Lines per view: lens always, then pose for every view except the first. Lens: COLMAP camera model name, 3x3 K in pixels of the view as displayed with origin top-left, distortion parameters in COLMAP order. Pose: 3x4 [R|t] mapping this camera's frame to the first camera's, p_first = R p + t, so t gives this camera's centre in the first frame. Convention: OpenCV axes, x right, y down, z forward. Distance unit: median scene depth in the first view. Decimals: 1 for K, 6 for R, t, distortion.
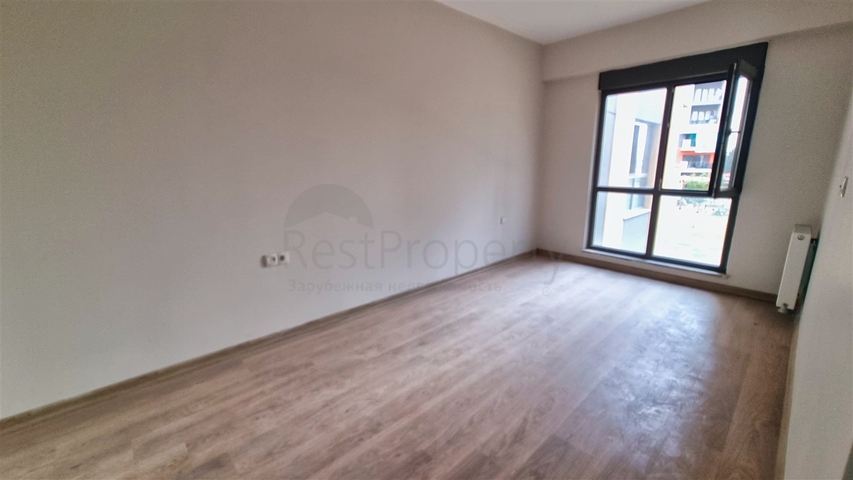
lens RADIAL K [[351.7, 0, 426.5], [0, 351.7, 240.0], [0, 0, 1]] dist [-0.003171, 0.000205]
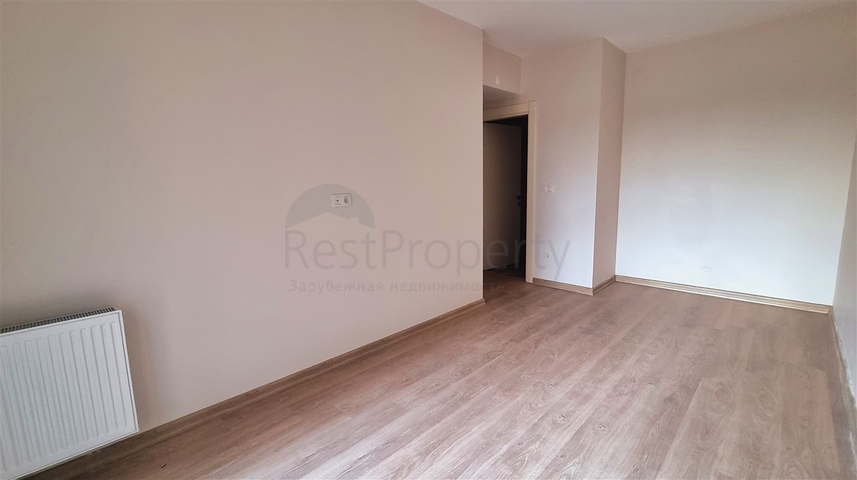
lens RADIAL K [[353.4, 0, 428.5], [0, 353.4, 240.0], [0, 0, 1]] dist [-0.003171, 0.000205]
pose [[-0.998656, 0.036341, -0.036952, 0.635885], [0.019847, 0.926780, 0.375081, -0.408825], [0.047877, 0.373843, -0.926255, 1.800572]]
